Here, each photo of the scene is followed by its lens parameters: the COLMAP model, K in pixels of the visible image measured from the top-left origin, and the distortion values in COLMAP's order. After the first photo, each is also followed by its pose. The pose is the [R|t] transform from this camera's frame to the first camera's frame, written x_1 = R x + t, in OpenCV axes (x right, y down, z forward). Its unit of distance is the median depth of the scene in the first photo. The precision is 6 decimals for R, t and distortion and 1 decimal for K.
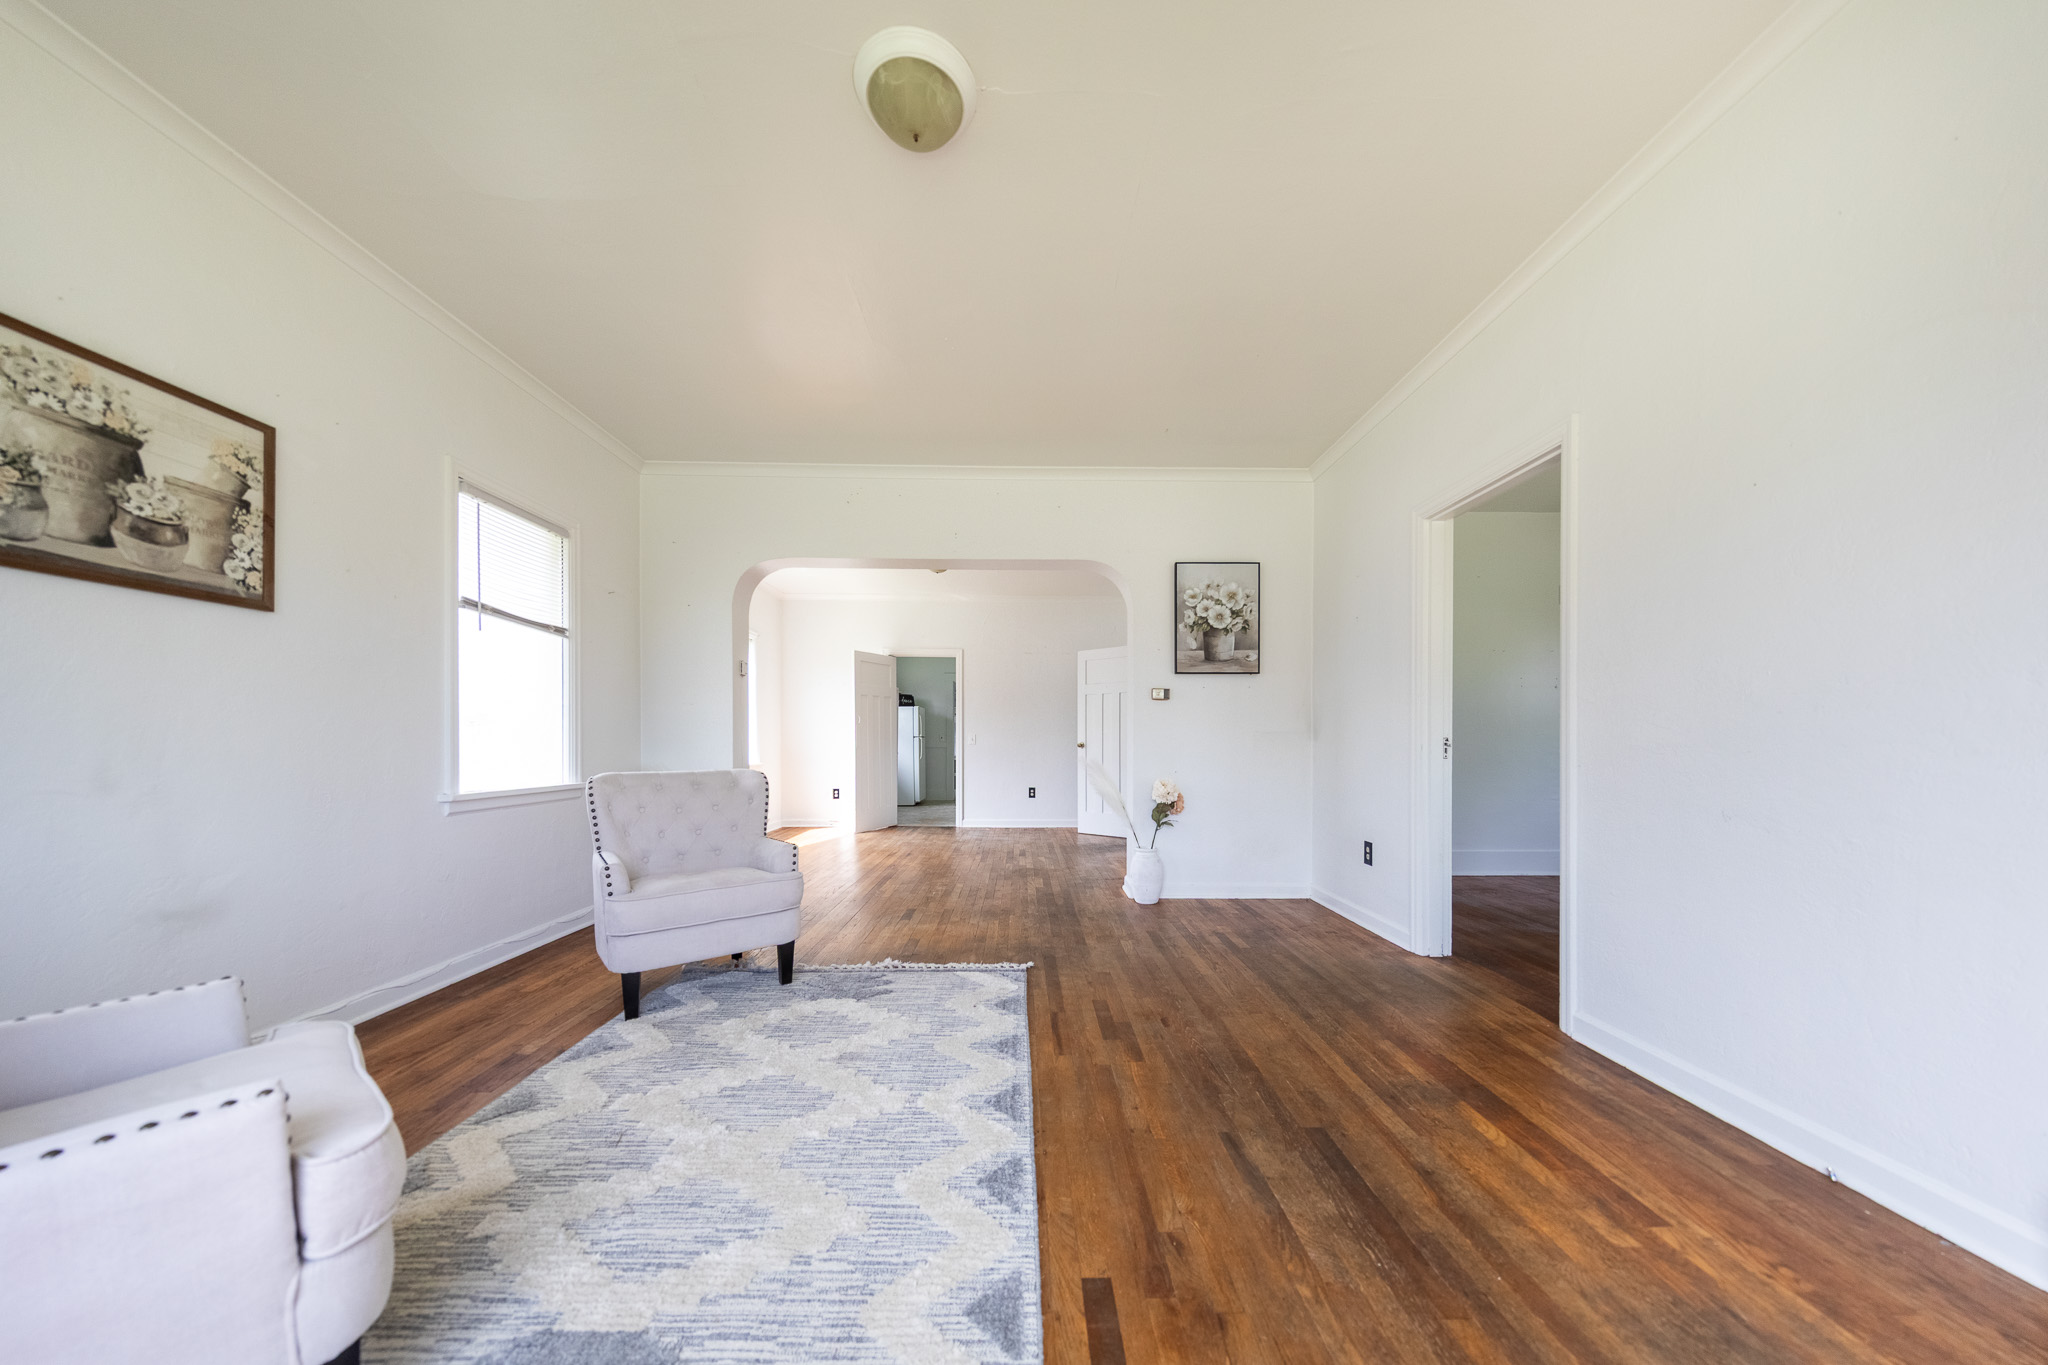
lens RADIAL K [[682.3, 0, 1030.9], [0, 682.3, 745.5], [0, 0, 1]] dist [0.001304, 0.000261]
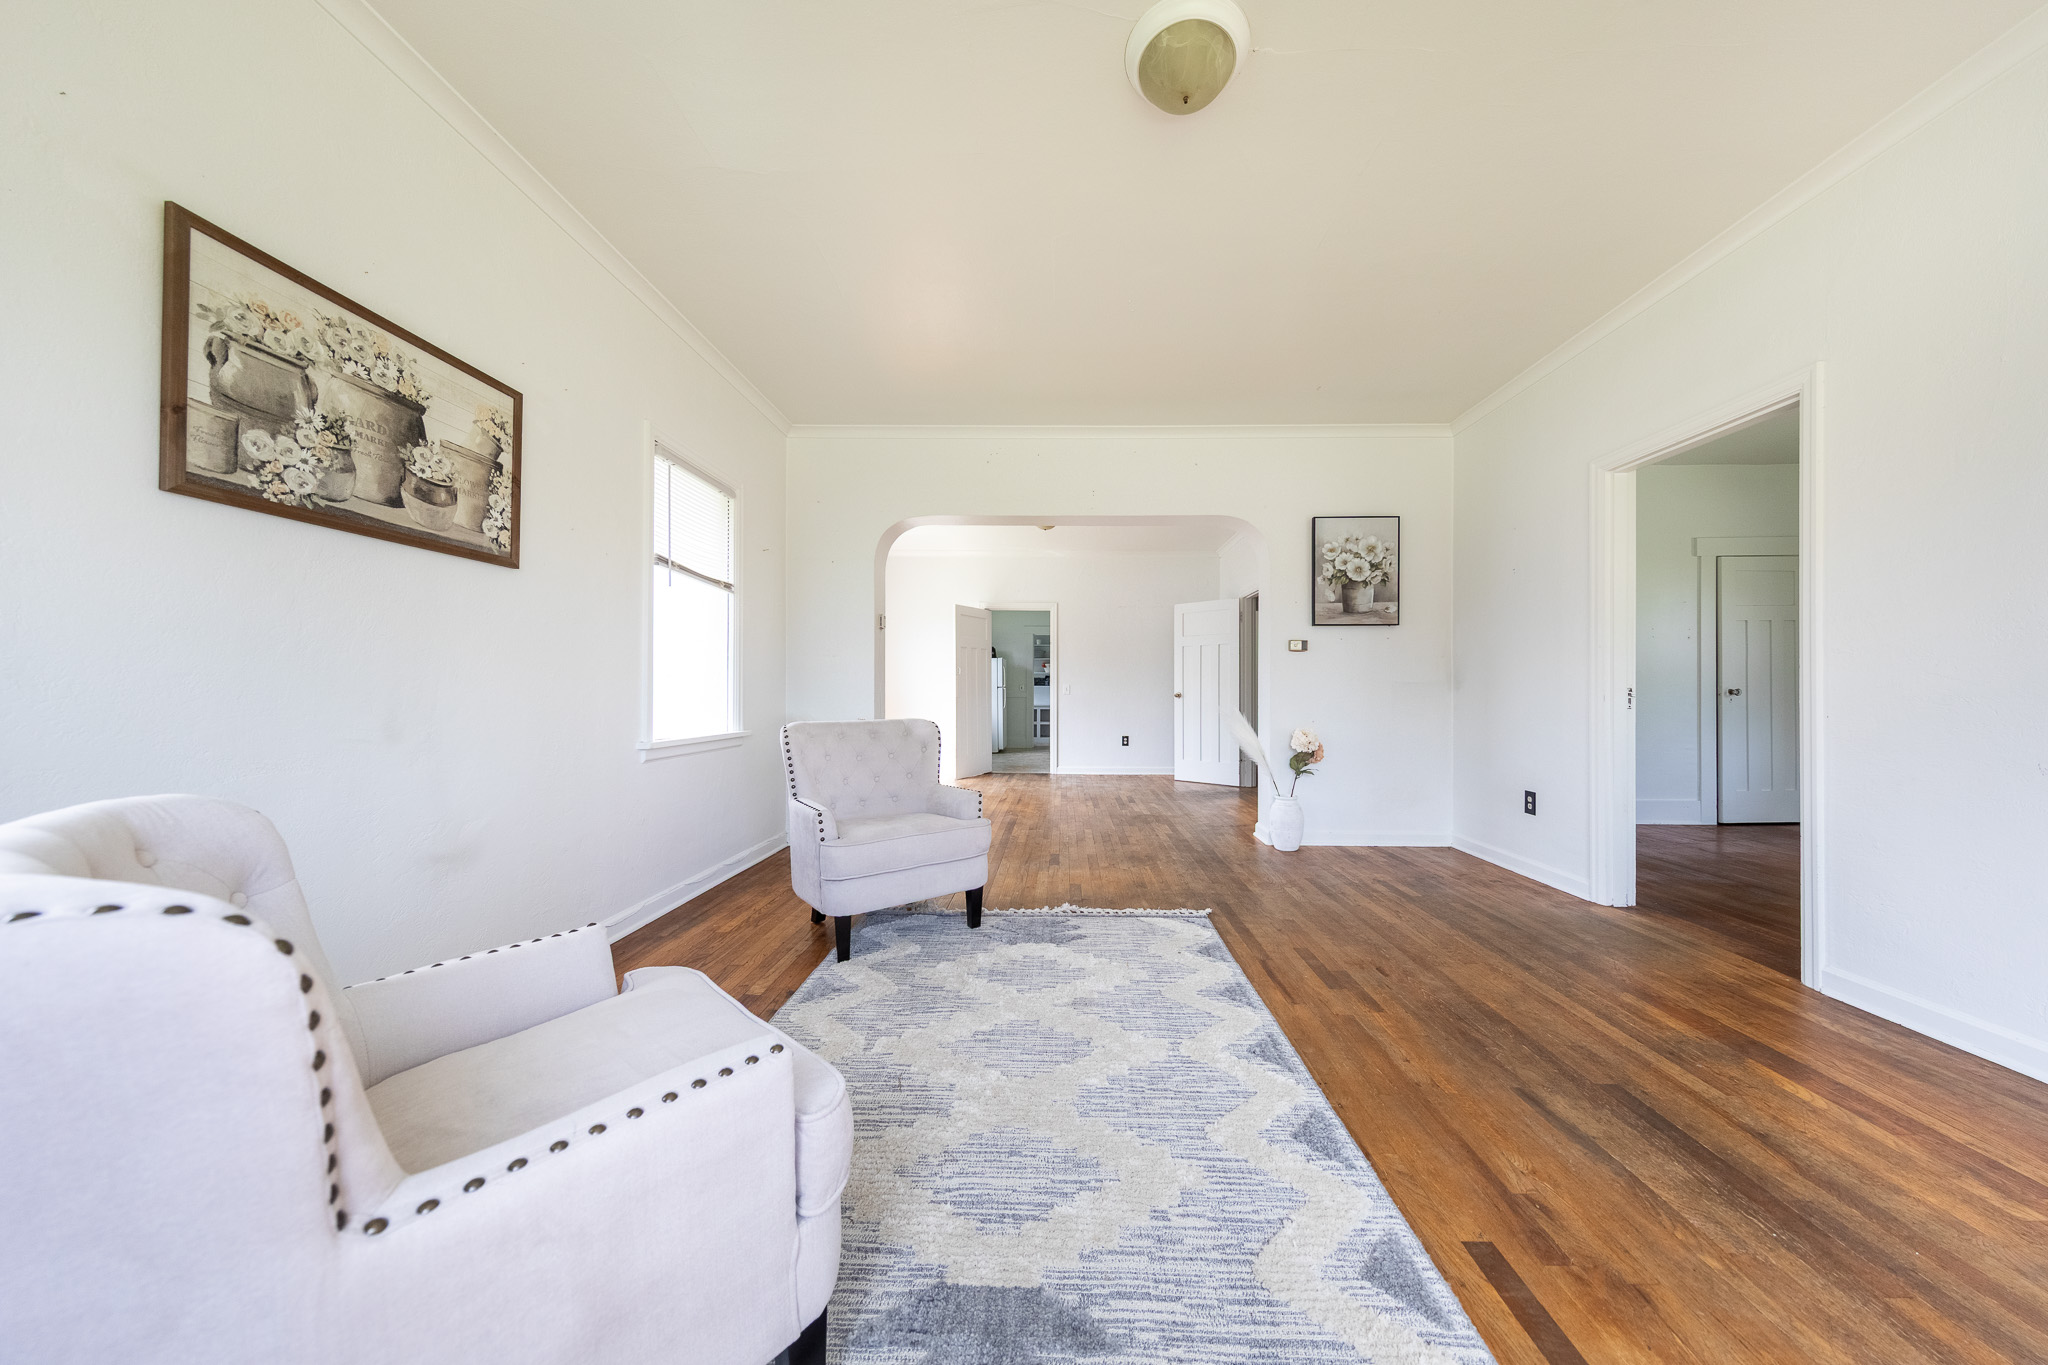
lens RADIAL K [[652.2, 0, 1061.6], [0, 652.2, 689.8], [0, 0, 1]] dist [0.000334, -0.000140]
pose [[0.999602, 0.000168, -0.028208, -0.227469], [-0.000404, 0.999965, -0.008360, -0.000877], [0.028205, 0.008368, 0.999567, 0.021333]]
